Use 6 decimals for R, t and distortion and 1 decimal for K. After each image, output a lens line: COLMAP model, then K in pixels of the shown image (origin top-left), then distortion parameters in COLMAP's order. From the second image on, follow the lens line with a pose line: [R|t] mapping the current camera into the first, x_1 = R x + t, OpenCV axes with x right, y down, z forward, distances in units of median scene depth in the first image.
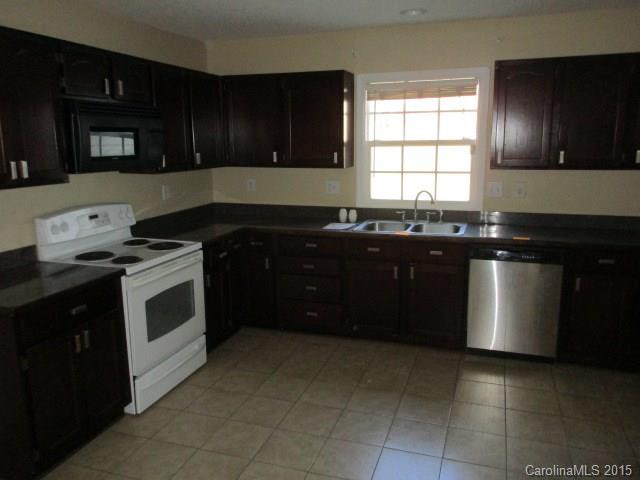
lens RADIAL K [[506.7, 0, 320.0], [0, 506.7, 240.0], [0, 0, 1]] dist [-0.004512, -0.003911]
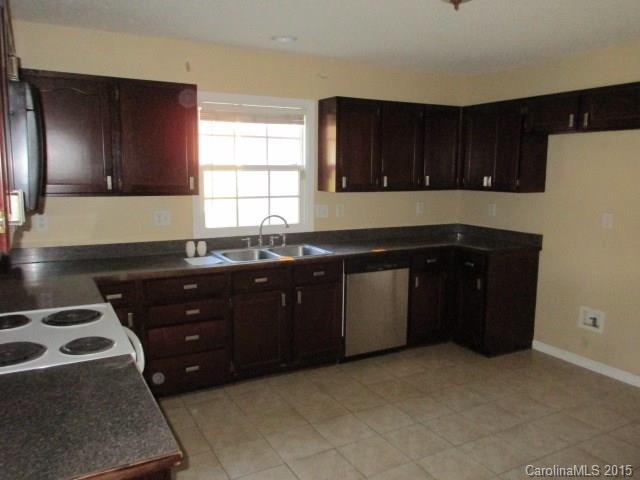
lens RADIAL K [[506.7, 0, 320.0], [0, 506.7, 240.0], [0, 0, 1]] dist [-0.004512, -0.003911]
pose [[0.670980, -0.088269, 0.736202, -0.465021], [0.125521, 0.992080, 0.004547, -0.041636], [-0.730773, 0.089358, 0.676746, 0.257052]]
